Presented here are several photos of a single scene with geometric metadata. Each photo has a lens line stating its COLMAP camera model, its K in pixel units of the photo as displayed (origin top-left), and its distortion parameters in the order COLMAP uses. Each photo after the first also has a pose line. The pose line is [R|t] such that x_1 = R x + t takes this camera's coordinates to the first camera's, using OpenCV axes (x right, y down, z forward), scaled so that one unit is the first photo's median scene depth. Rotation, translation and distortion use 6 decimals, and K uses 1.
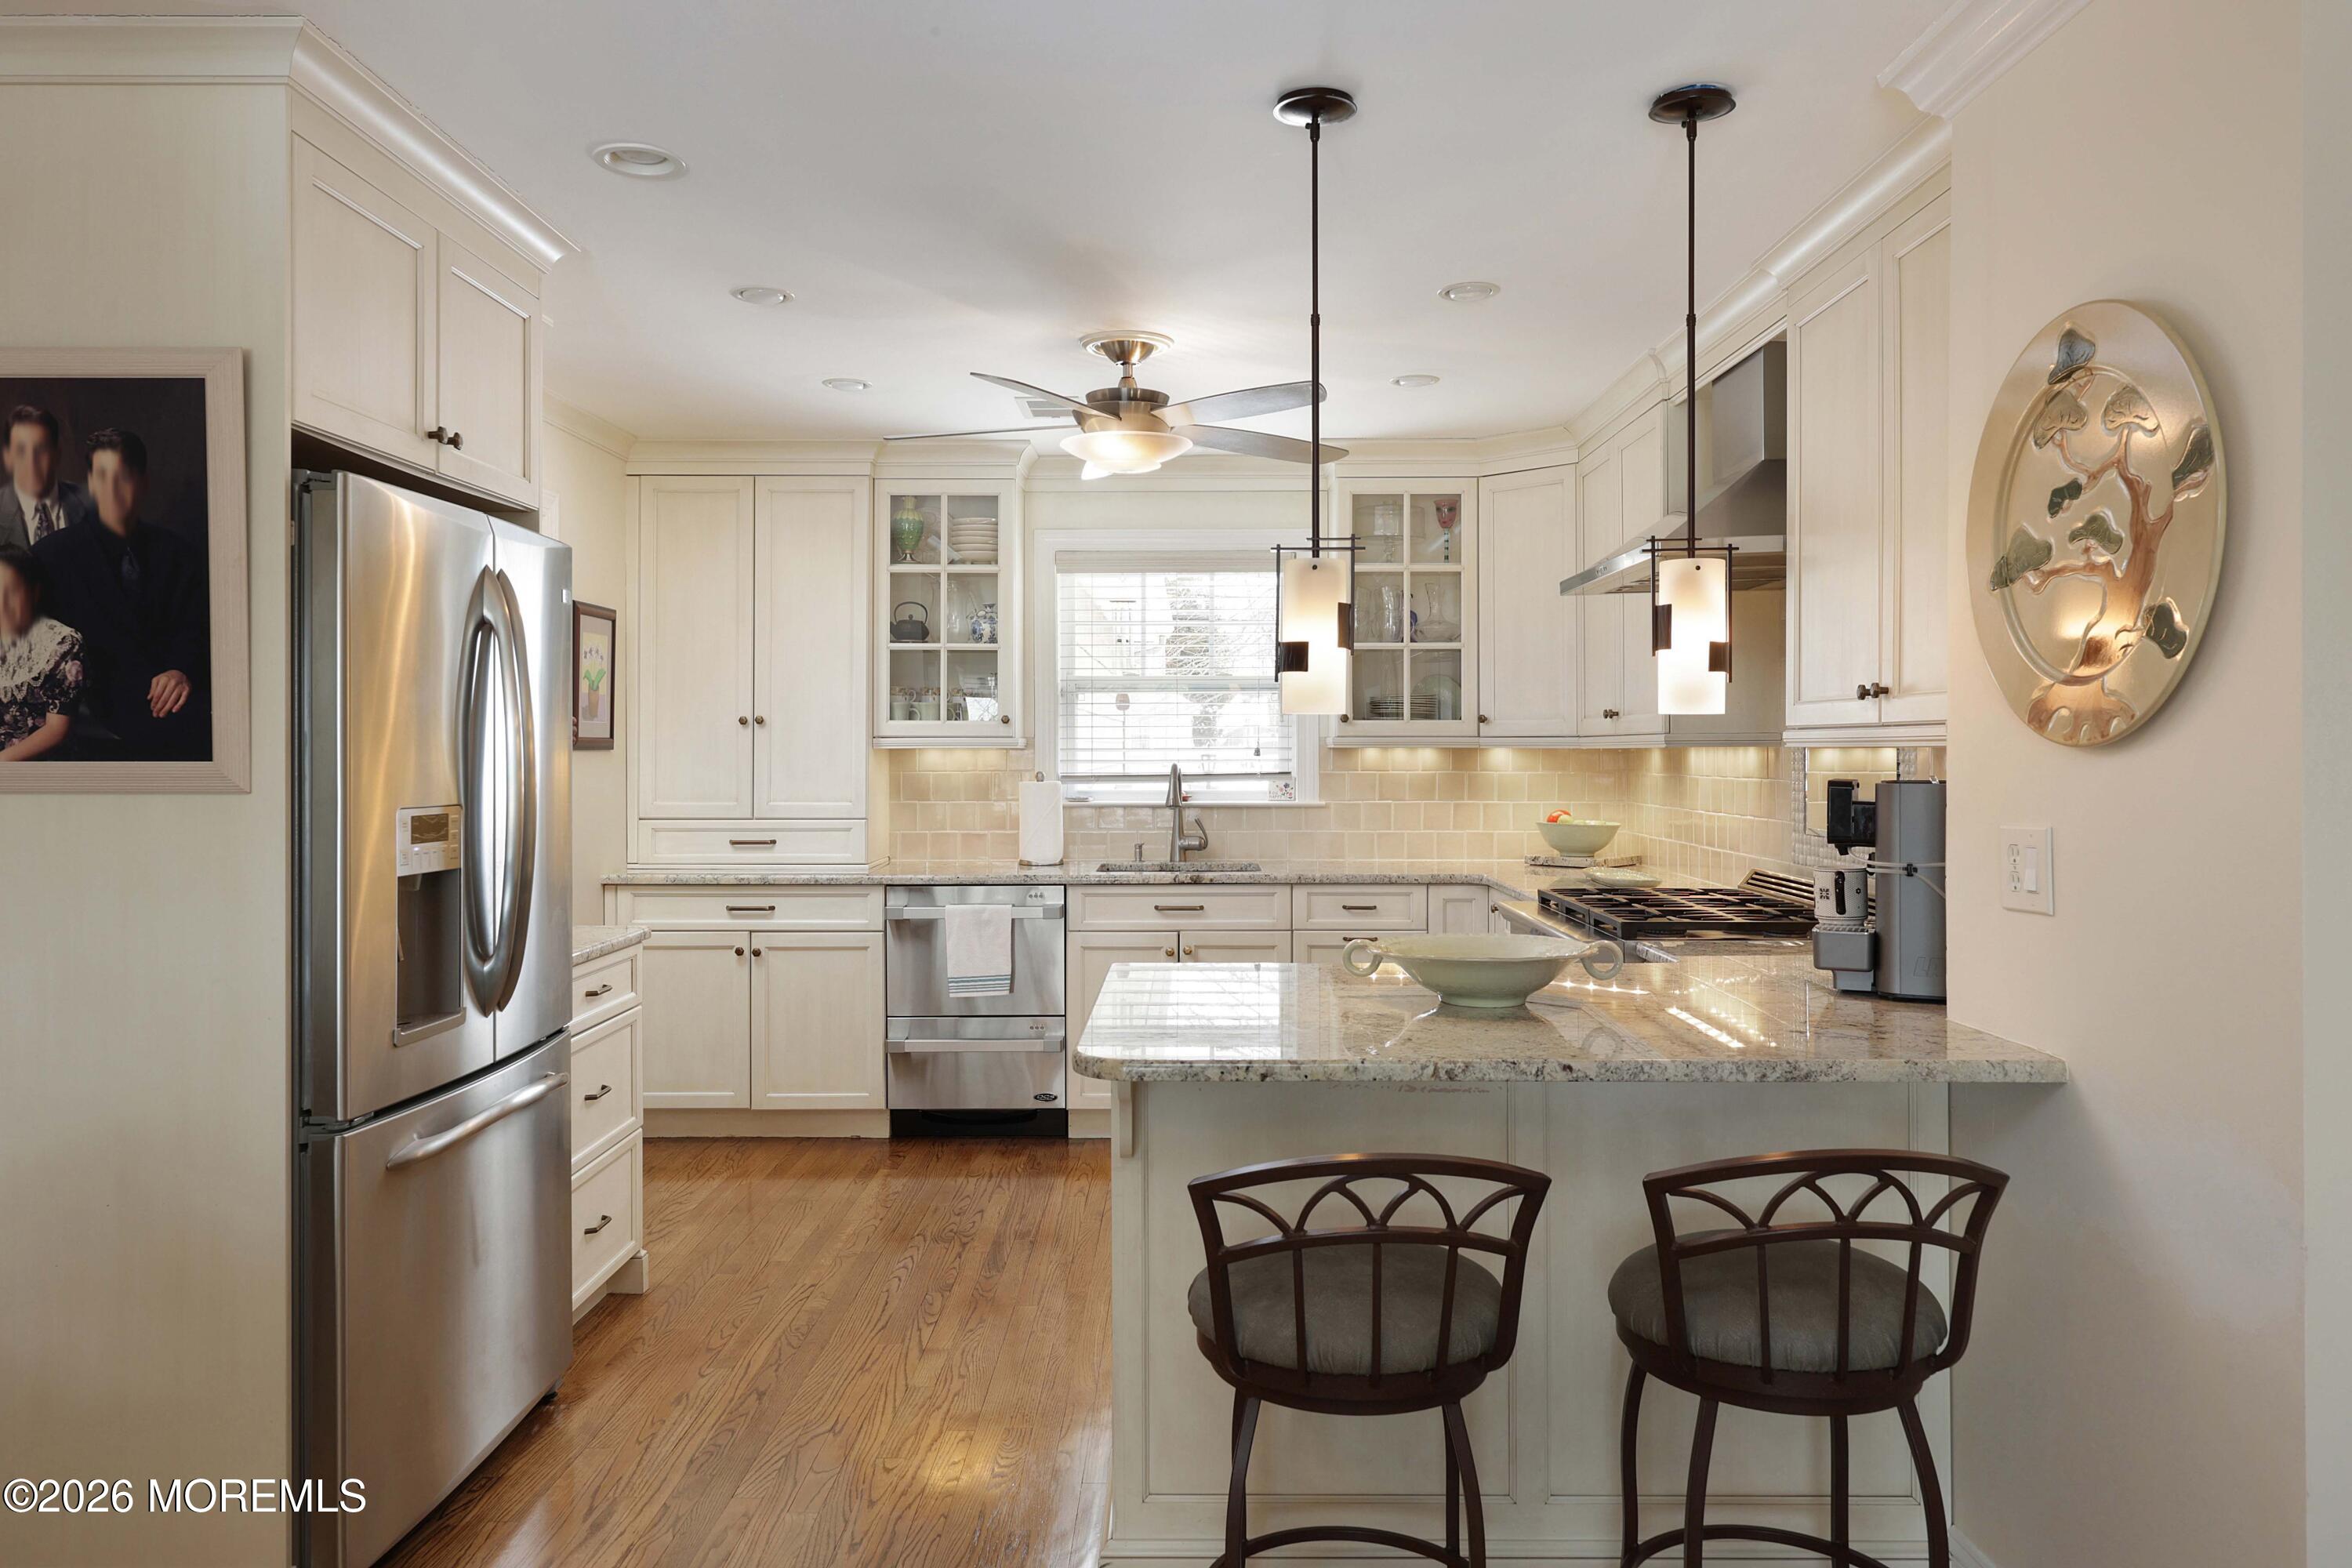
lens RADIAL K [[1622.3, 0, 1184.3], [0, 1622.3, 728.9], [0, 0, 1]] dist [0.005516, 0.002167]
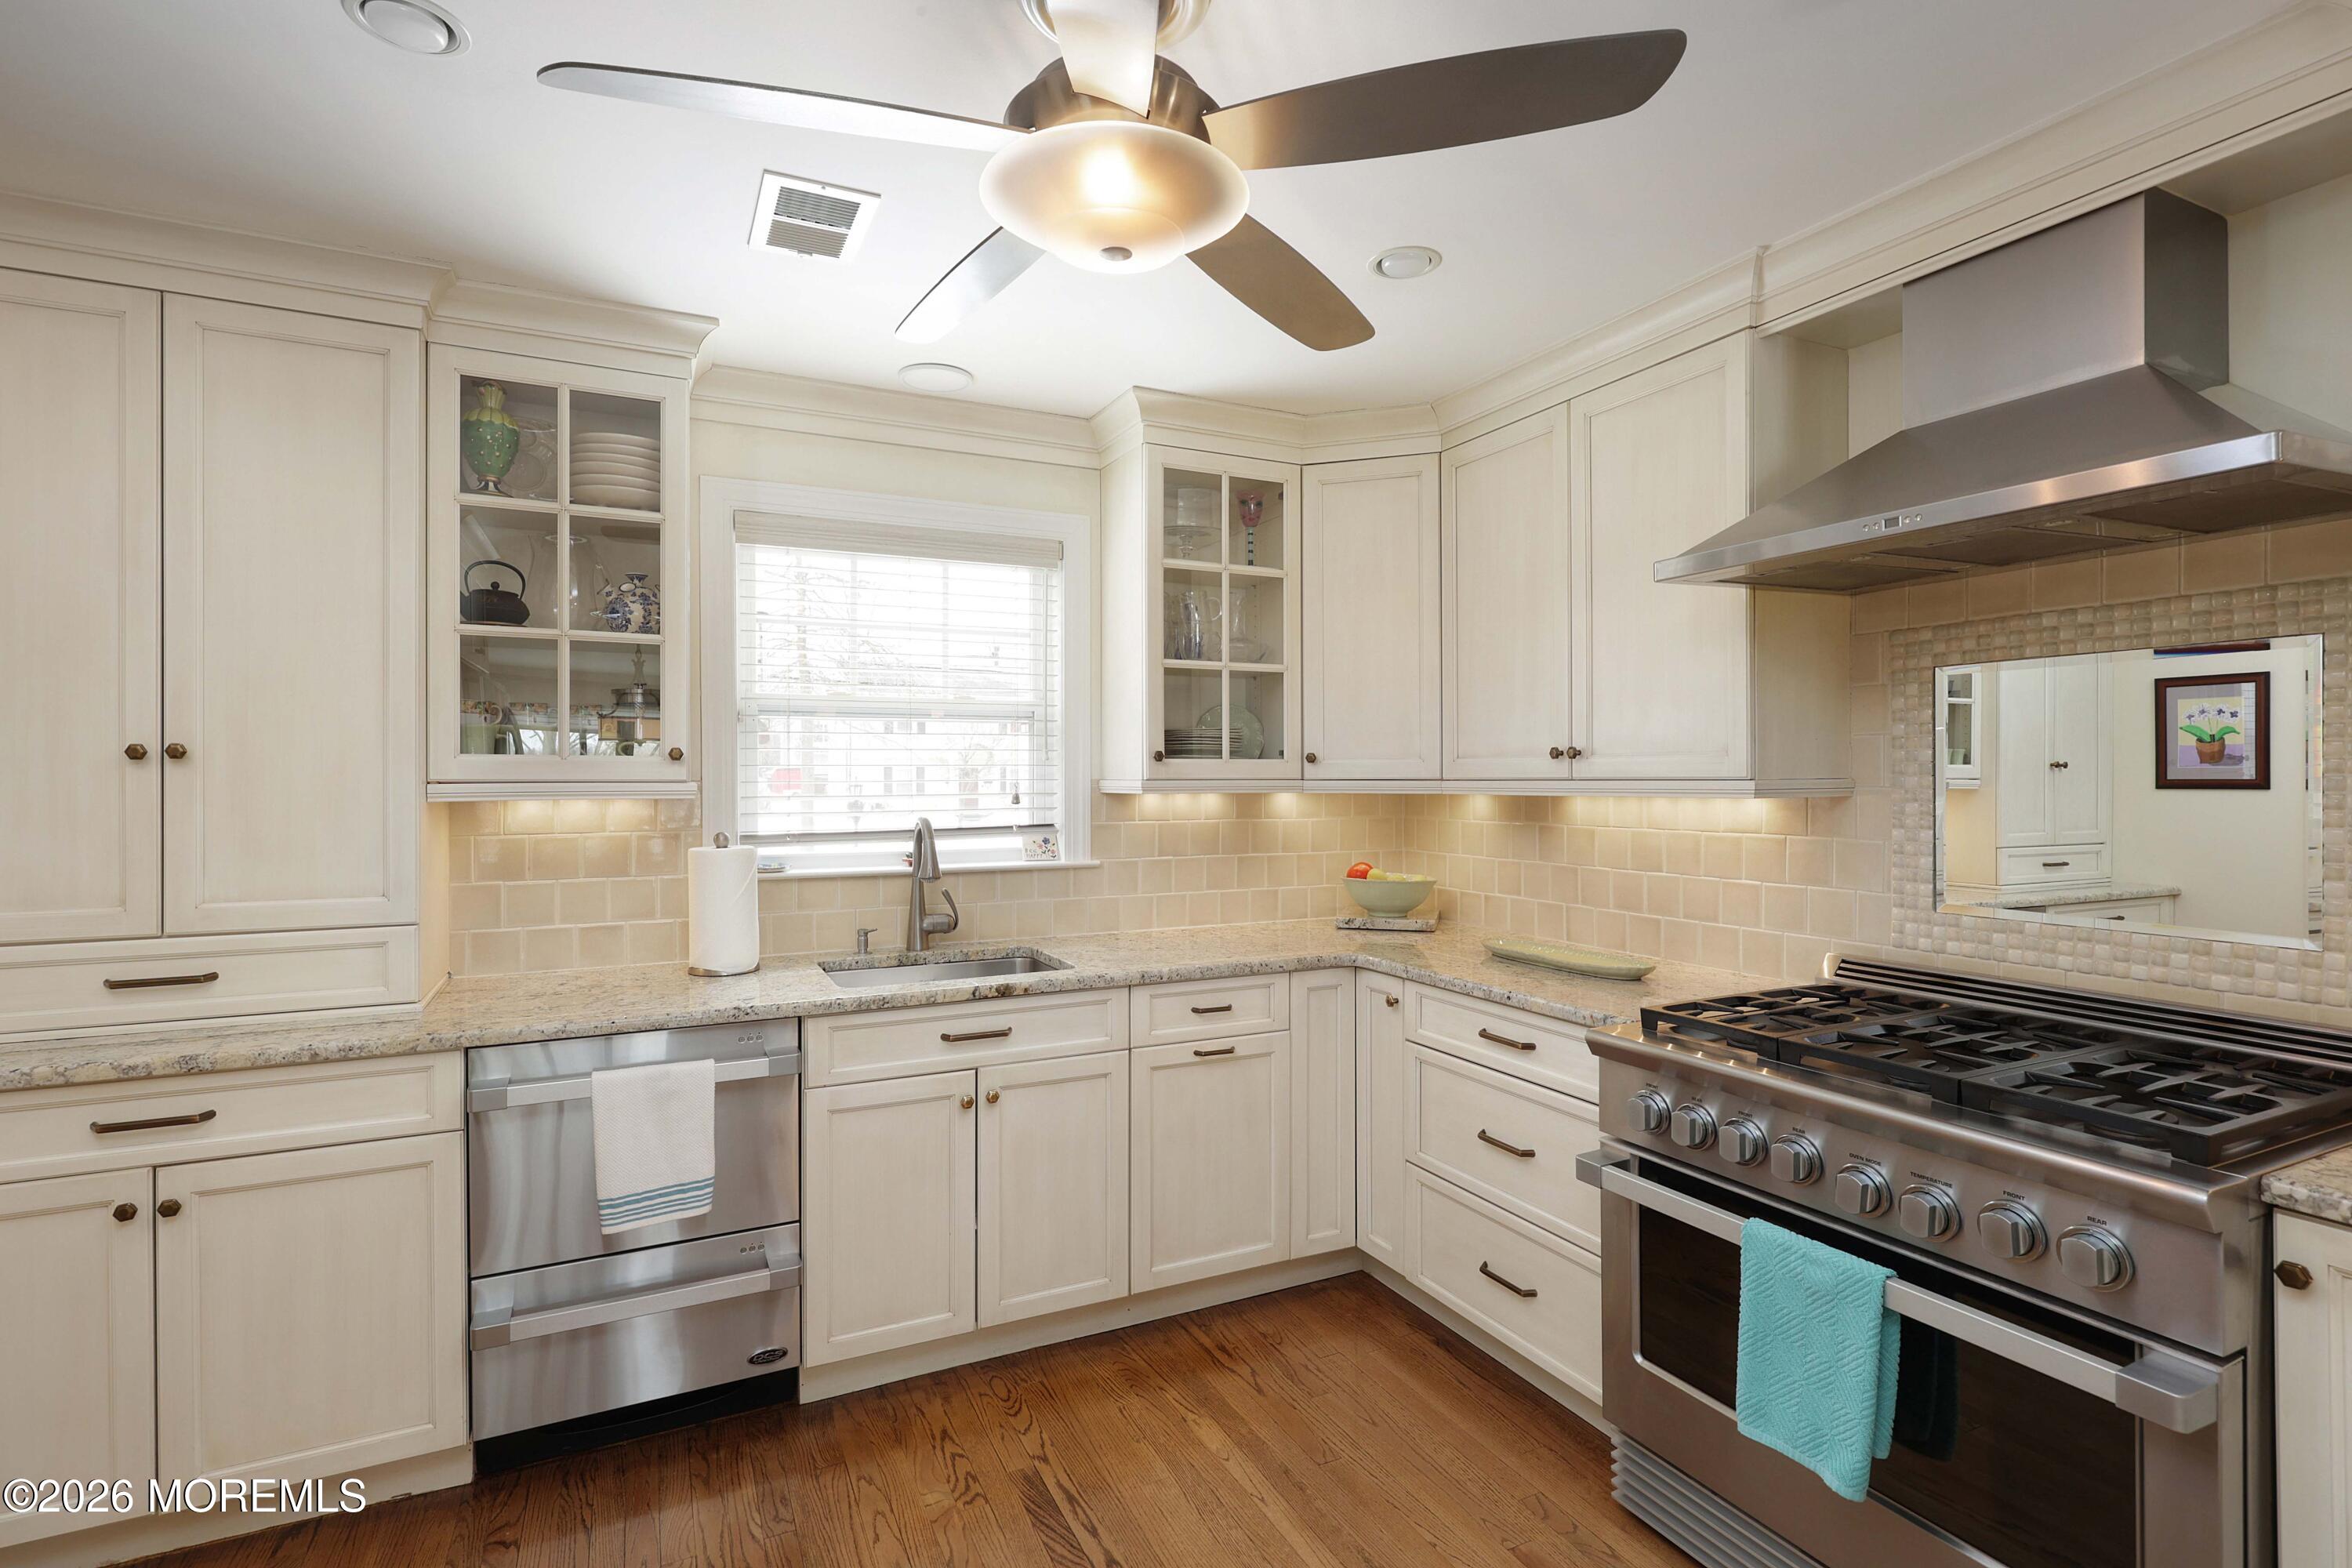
lens RADIAL K [[1117.0, 0, 1179.5], [0, 1117.0, 773.0], [0, 0, 1]] dist [0.003465, -0.002322]
pose [[0.895026, -0.000348, 0.446013, -0.148144], [-0.003365, 0.999966, 0.007534, -0.002710], [-0.446001, -0.008244, 0.894995, 0.594425]]
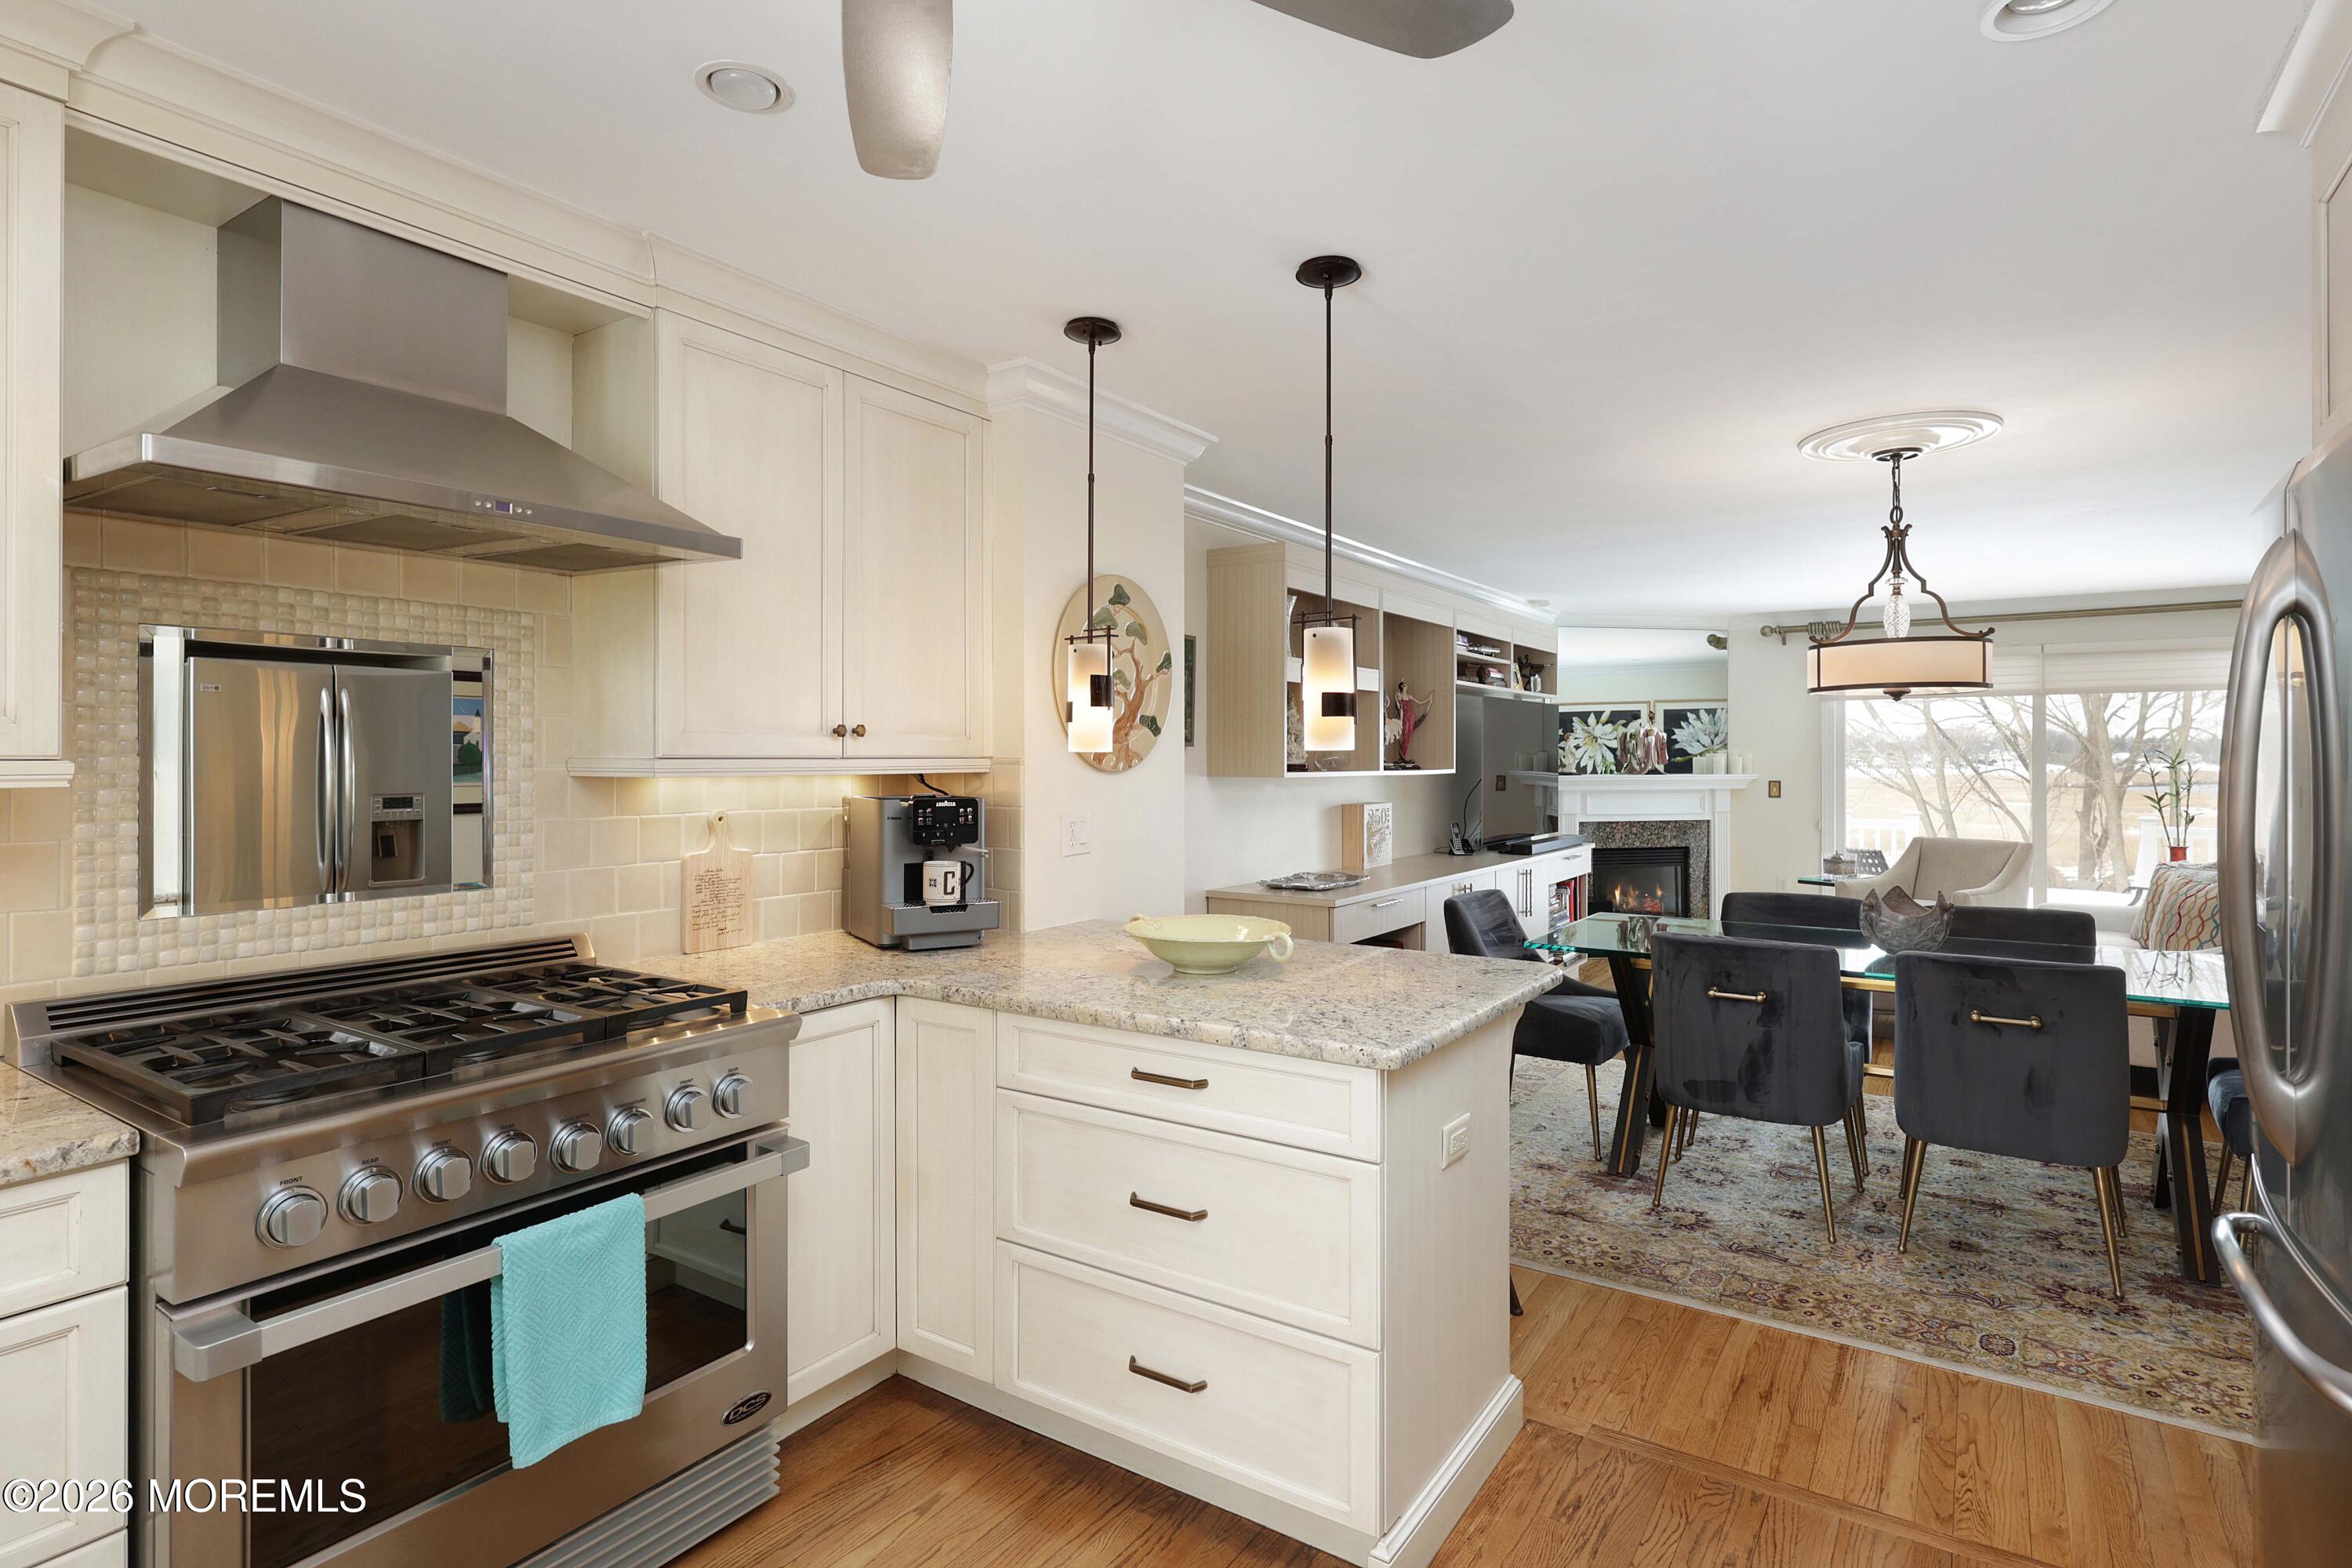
lens RADIAL K [[1194.5, 0, 1187.9], [0, 1194.5, 752.1], [0, 0, 1]] dist [-0.004199, 0.000982]
pose [[-0.839511, 0.003369, 0.543332, -0.182654], [-0.005783, 0.999869, -0.015134, 0.003739], [-0.543312, -0.015847, -0.839382, 1.010147]]
